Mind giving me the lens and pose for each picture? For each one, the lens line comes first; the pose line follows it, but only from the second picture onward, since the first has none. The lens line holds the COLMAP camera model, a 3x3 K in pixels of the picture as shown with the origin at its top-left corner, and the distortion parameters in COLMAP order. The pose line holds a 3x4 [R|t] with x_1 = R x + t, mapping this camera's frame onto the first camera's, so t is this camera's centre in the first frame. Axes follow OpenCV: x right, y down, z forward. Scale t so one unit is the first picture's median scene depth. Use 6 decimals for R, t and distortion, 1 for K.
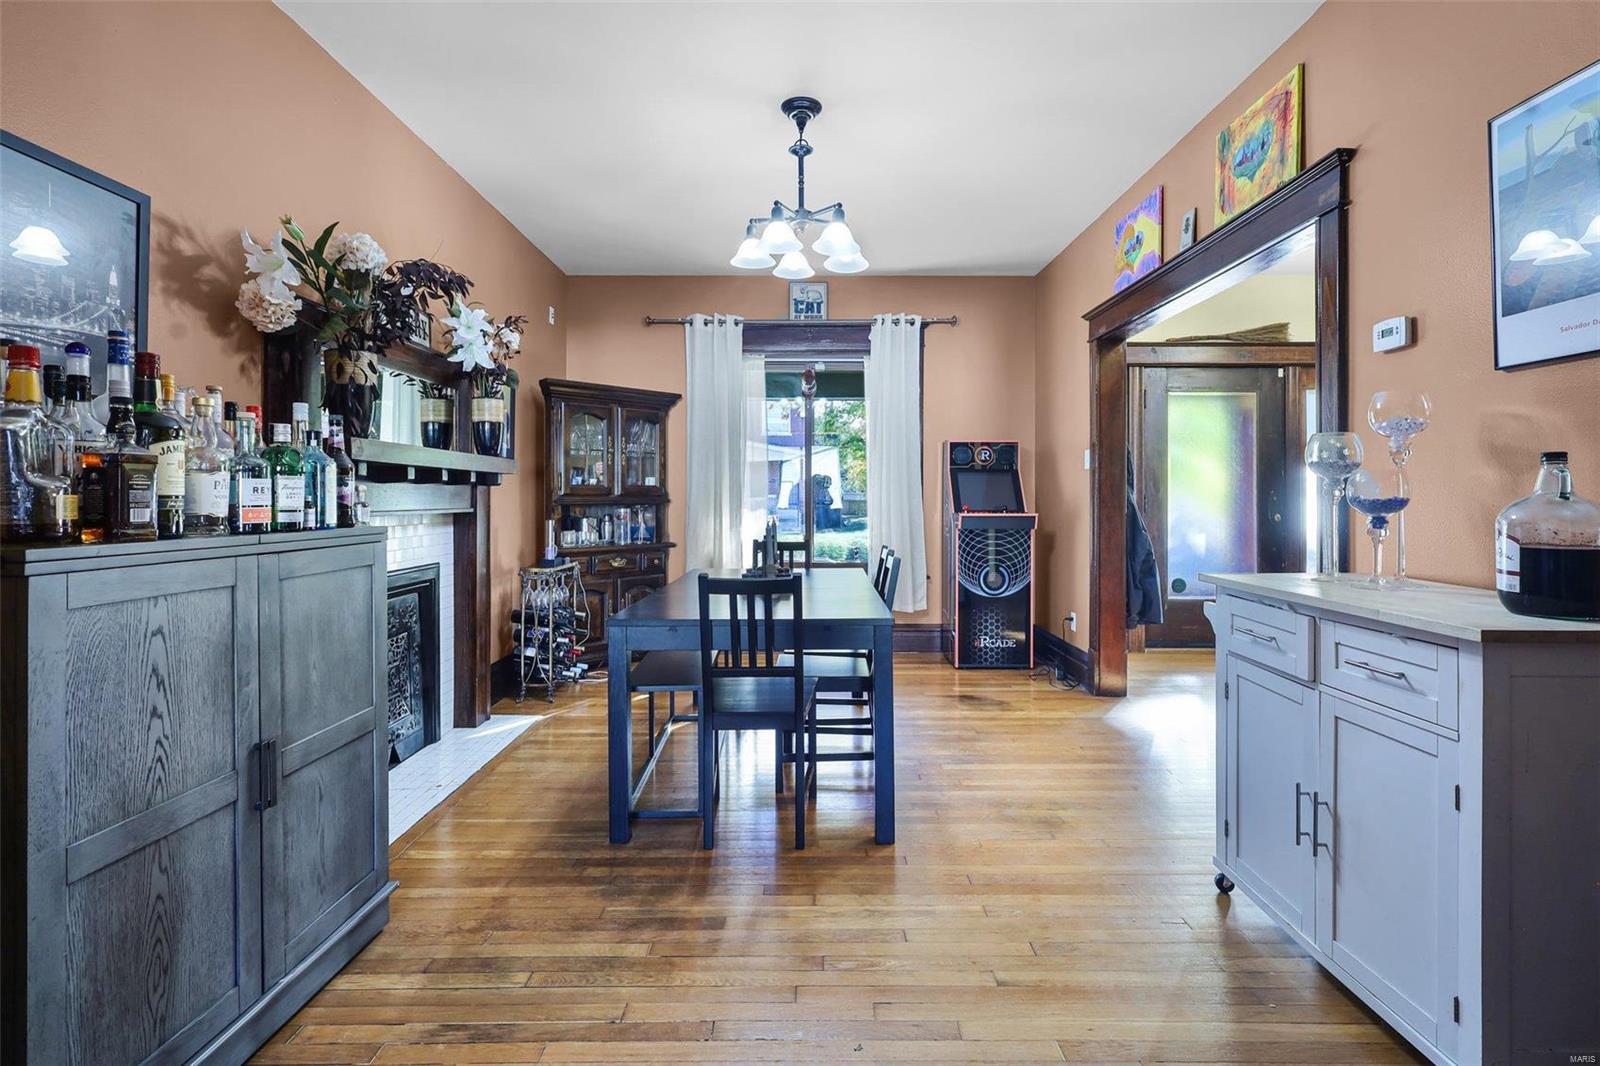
lens RADIAL K [[747.8, 0, 796.1], [0, 747.8, 499.3], [0, 0, 1]] dist [-0.001344, 0.001311]
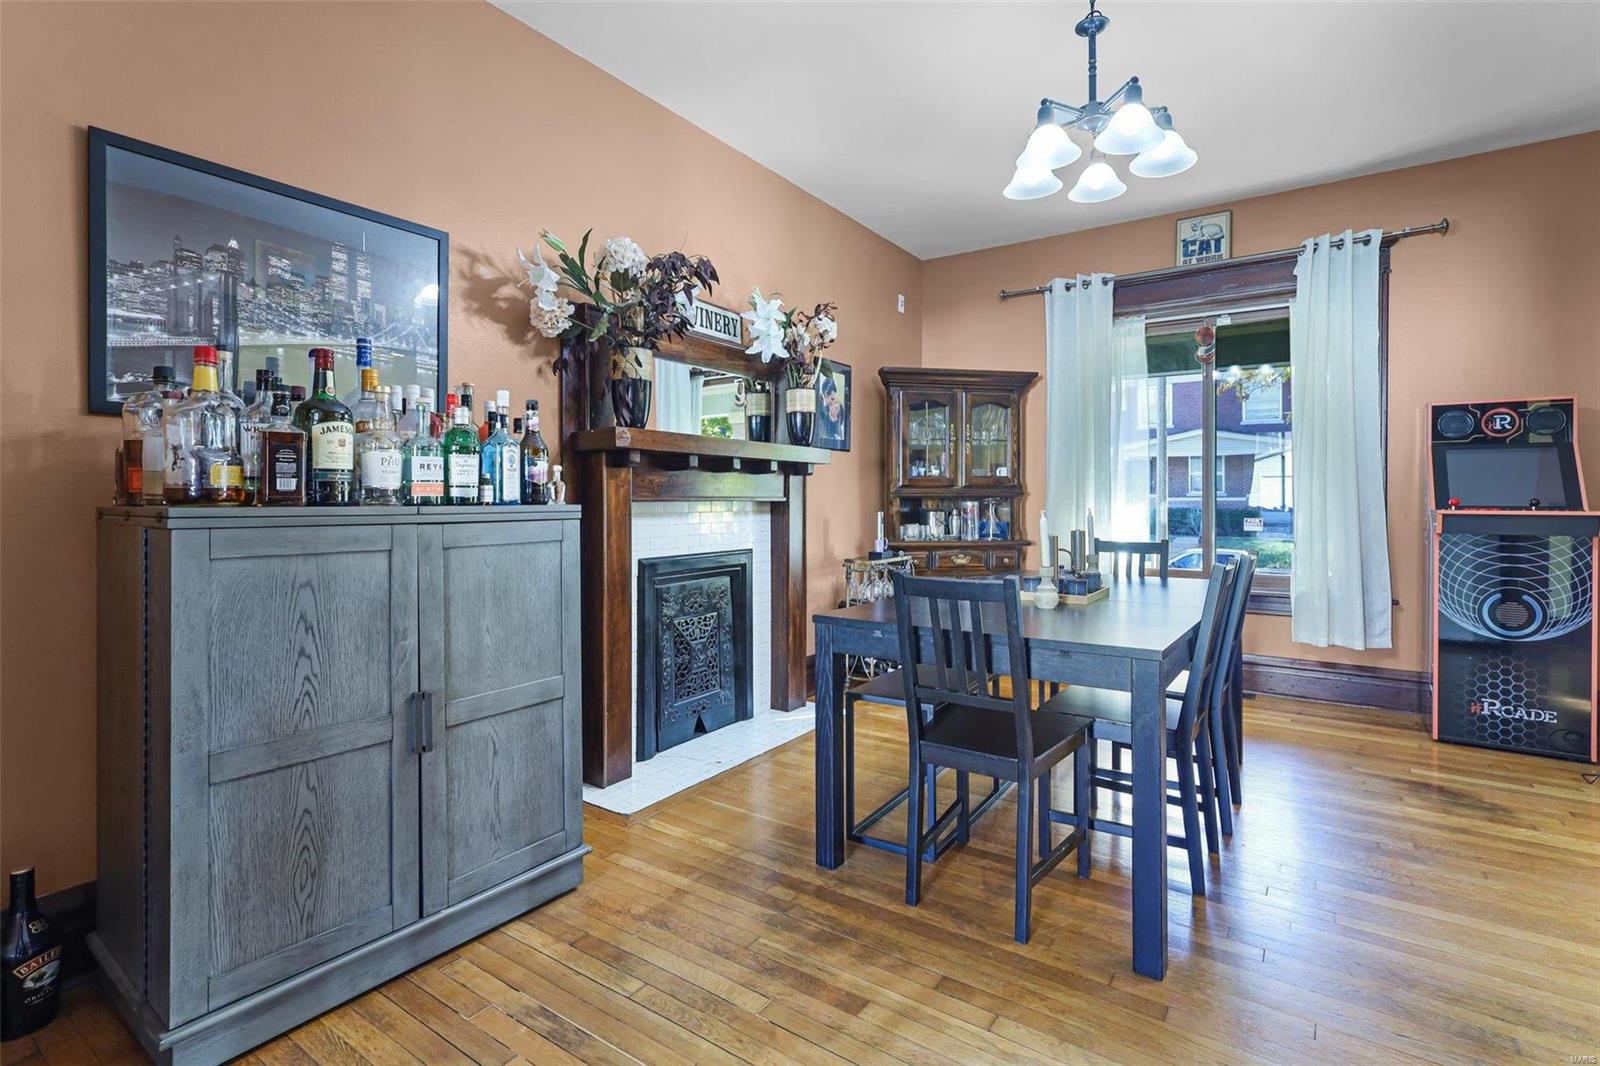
lens RADIAL K [[747.8, 0, 788.1], [0, 747.8, 501.2], [0, 0, 1]] dist [-0.001344, 0.001311]
pose [[0.827816, 0.004663, -0.560980, 0.221647], [-0.003507, 0.999989, 0.003137, 0.021293], [0.560988, -0.000629, 0.827824, 0.236578]]
